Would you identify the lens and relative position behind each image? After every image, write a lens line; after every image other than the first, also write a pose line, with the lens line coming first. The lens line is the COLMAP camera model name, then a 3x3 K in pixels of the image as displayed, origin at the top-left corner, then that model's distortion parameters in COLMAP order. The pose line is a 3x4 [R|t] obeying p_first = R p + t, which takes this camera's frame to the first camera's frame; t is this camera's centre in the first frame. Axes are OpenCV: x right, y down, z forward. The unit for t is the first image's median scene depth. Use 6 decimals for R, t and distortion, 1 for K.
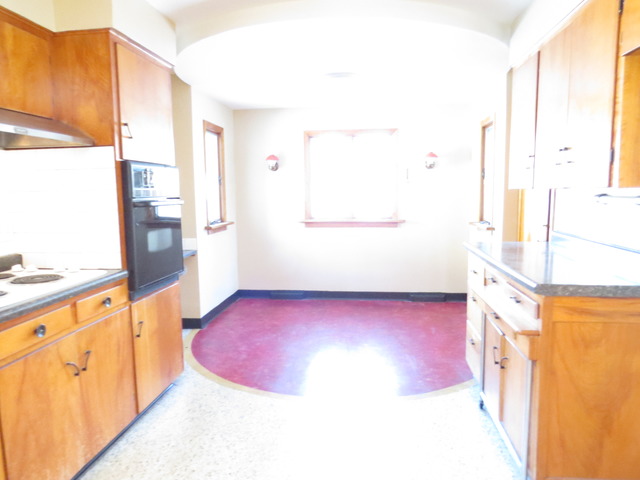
lens RADIAL K [[486.6, 0, 320.0], [0, 486.6, 240.0], [0, 0, 1]] dist [0.006117, 0.001253]
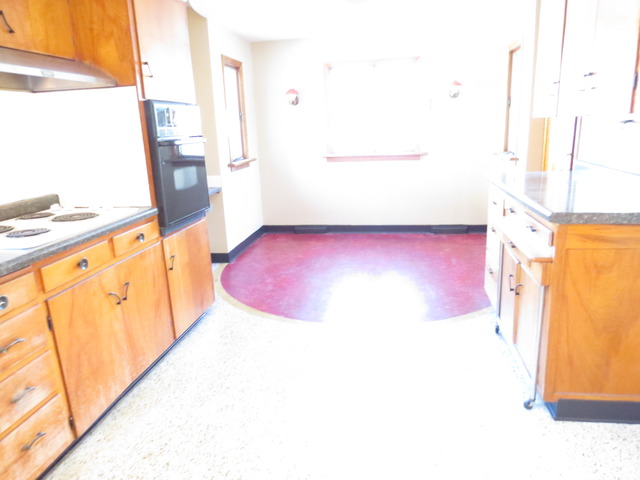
lens RADIAL K [[486.6, 0, 320.0], [0, 486.6, 240.0], [0, 0, 1]] dist [0.006117, 0.001253]
pose [[0.998596, -0.015930, -0.050520, 0.007519], [0.022462, 0.991063, 0.131490, 0.001292], [0.047974, -0.132440, 0.990029, -0.032249]]
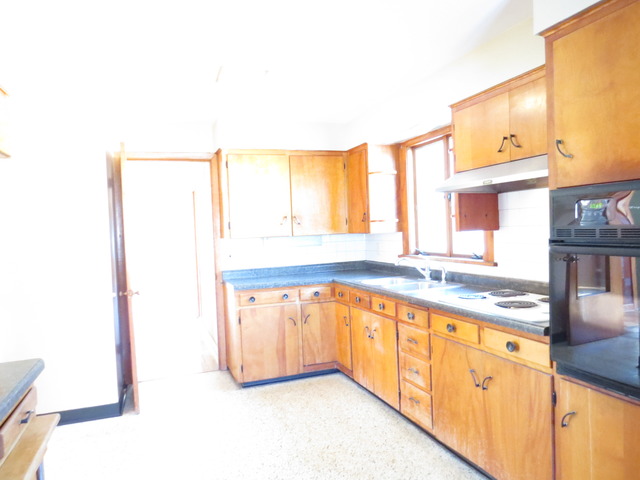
lens RADIAL K [[486.6, 0, 320.0], [0, 486.6, 240.0], [0, 0, 1]] dist [0.006117, 0.001253]
pose [[-0.901448, 0.059845, -0.428730, 0.263122], [0.006891, 0.992256, 0.124017, -0.177728], [0.432832, 0.108840, -0.894880, 1.470180]]
